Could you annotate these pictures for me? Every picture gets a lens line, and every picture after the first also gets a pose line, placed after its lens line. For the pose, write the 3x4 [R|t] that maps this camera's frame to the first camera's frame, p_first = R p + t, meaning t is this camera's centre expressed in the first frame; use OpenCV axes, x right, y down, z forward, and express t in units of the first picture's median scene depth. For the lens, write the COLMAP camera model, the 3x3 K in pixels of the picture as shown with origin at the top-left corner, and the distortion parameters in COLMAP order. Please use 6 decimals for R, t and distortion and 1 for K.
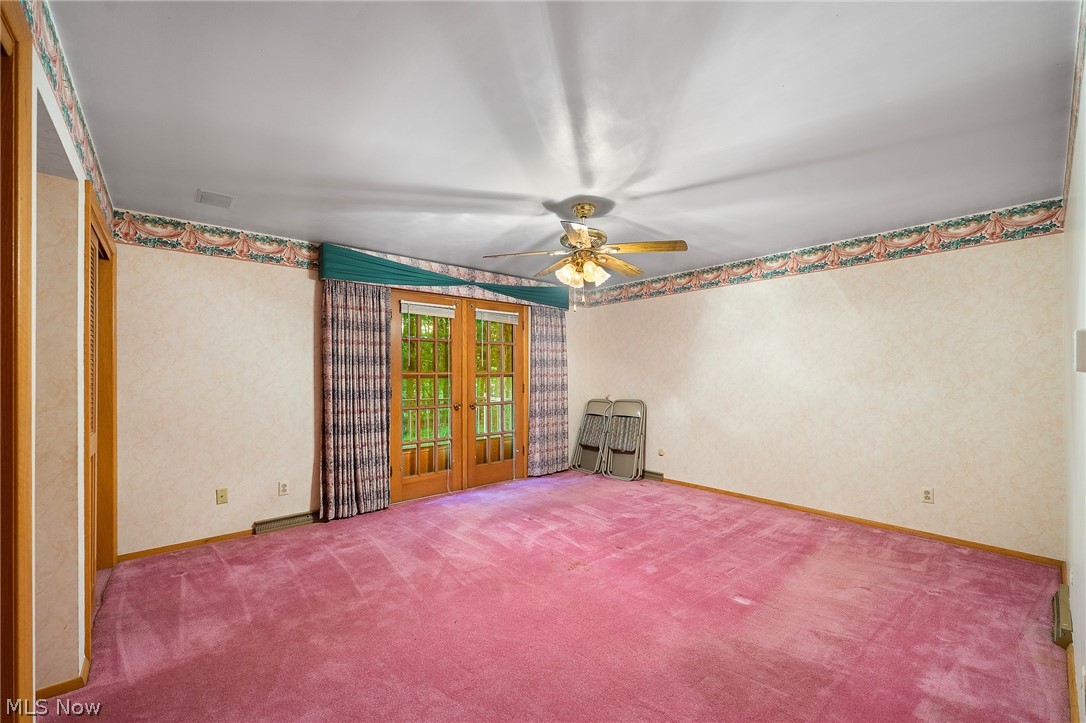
lens RADIAL K [[425.7, 0, 548.1], [0, 425.7, 368.8], [0, 0, 1]] dist [-0.001075, -0.000132]
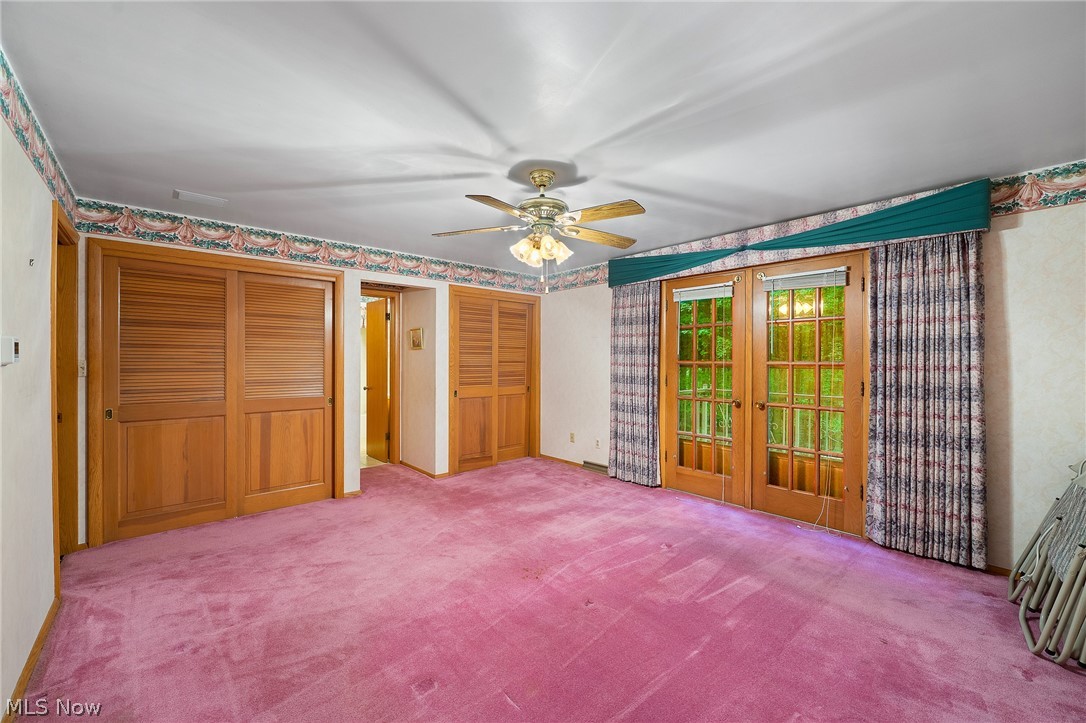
lens RADIAL K [[423.8, 0, 543.0], [0, 423.8, 361.5], [0, 0, 1]] dist [-0.000528, -0.000084]
pose [[0.029112, 0.008816, -0.999537, 0.627896], [0.008658, 0.999921, 0.009072, -0.002447], [0.999539, -0.008918, 0.029034, 0.637531]]
